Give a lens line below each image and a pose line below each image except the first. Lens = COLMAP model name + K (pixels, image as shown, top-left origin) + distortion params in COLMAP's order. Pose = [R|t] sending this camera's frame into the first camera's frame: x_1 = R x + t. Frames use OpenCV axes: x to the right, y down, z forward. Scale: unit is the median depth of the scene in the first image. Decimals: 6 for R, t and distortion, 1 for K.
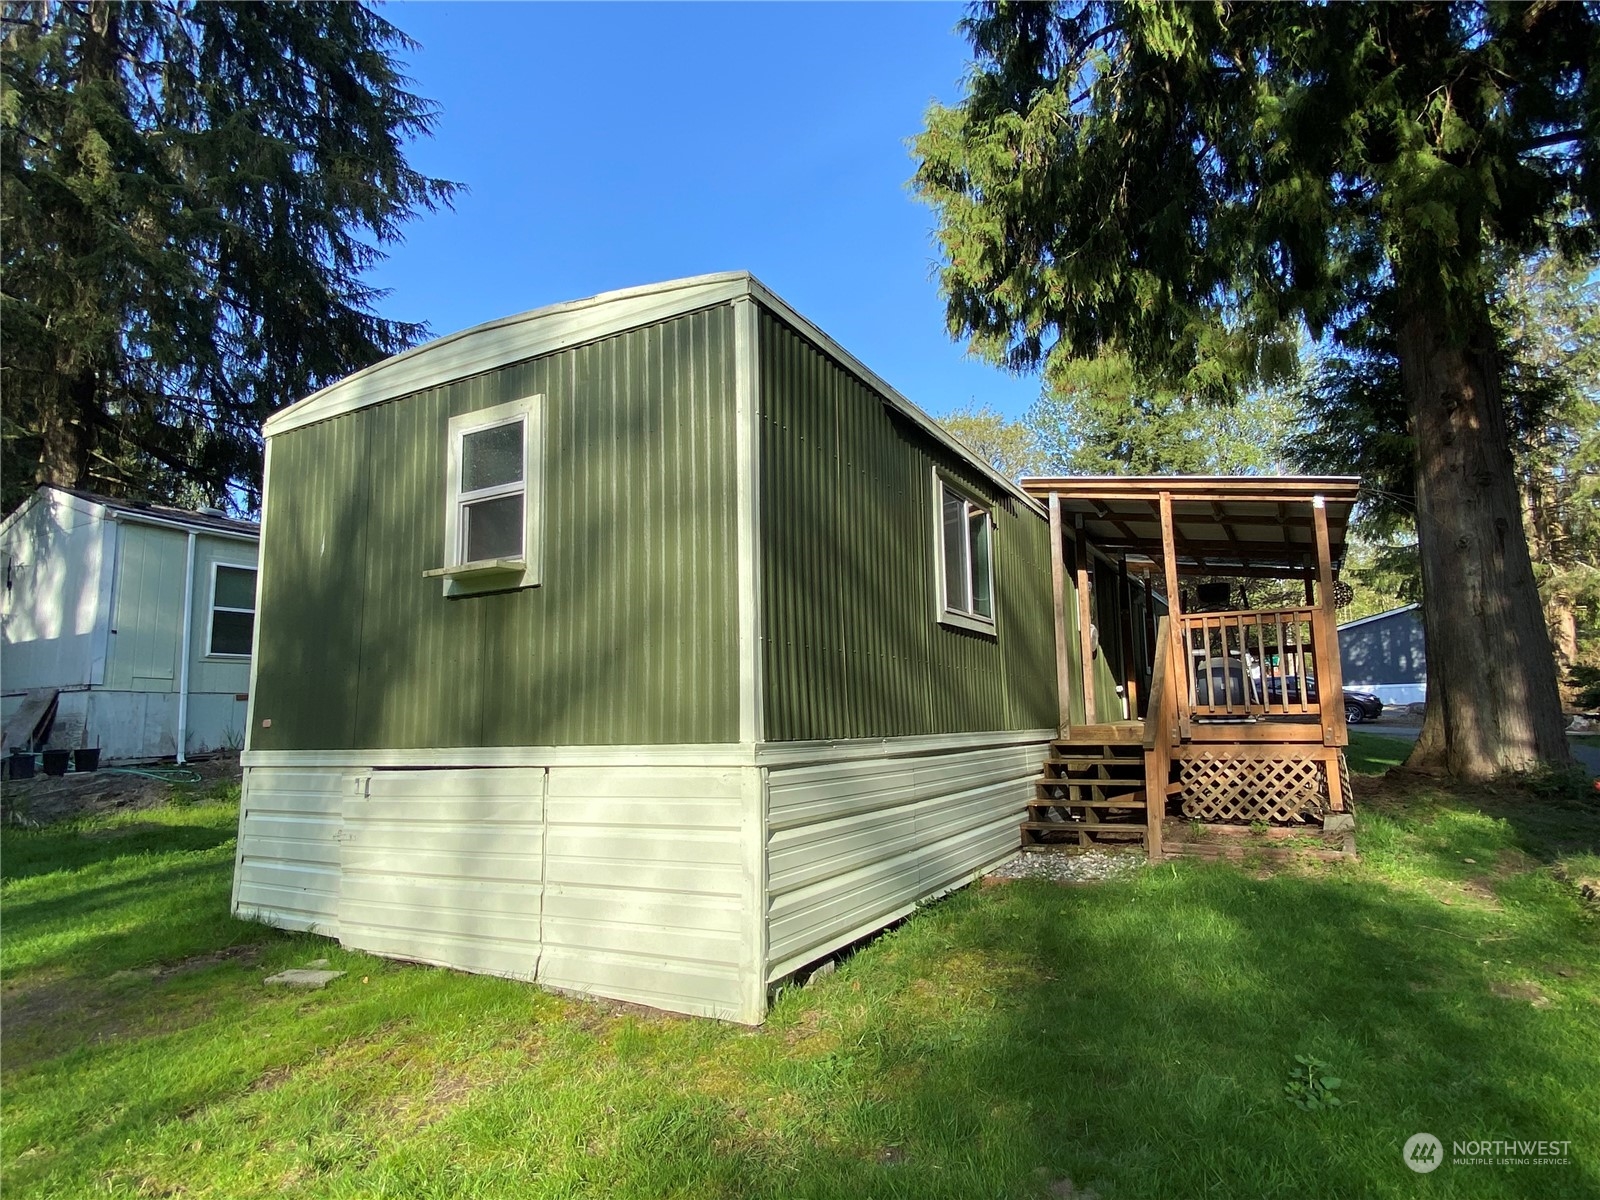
lens RADIAL K [[905.3, 0, 800.0], [0, 905.3, 600.0], [0, 0, 1]] dist [0.013608, -0.000150]
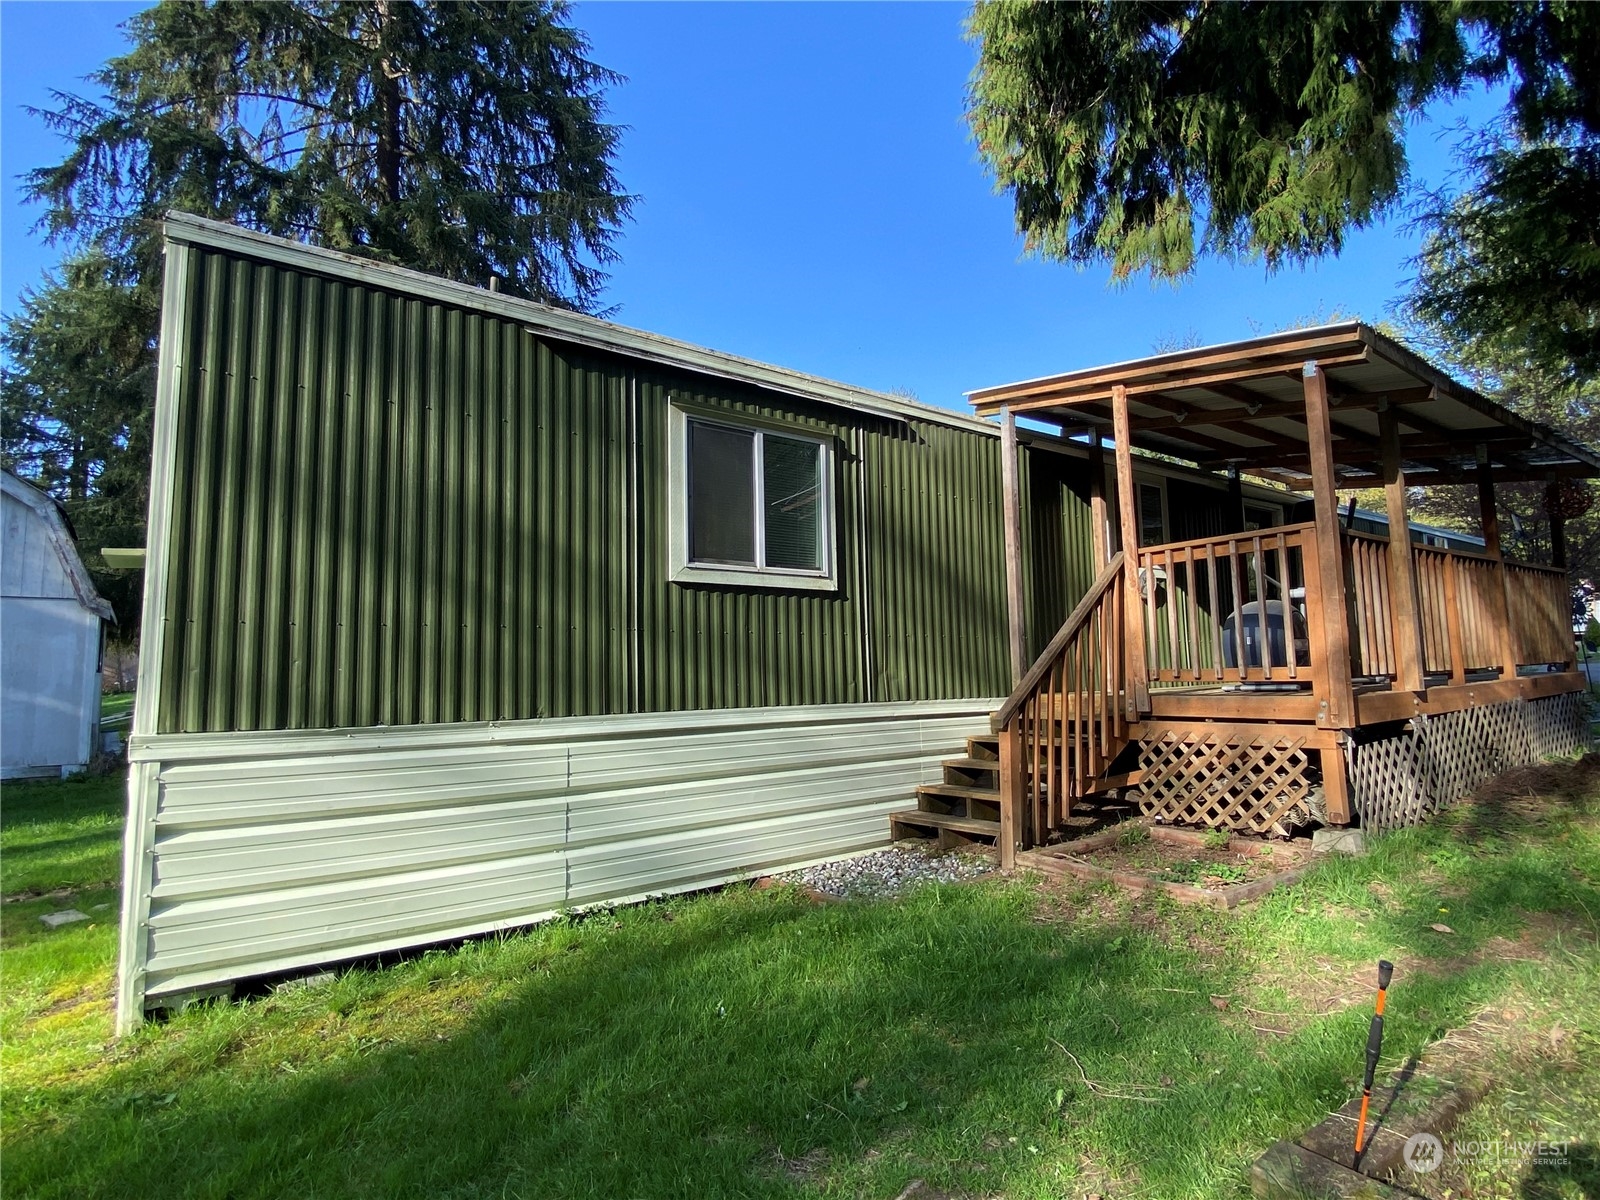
lens RADIAL K [[847.5, 0, 800.0], [0, 847.5, 600.0], [0, 0, 1]] dist [0.005662, 0.000051]
pose [[0.908538, -0.041987, -0.415687, 0.479013], [0.063423, 0.997267, 0.037888, 0.015688], [0.412961, -0.060787, 0.908718, 0.259644]]
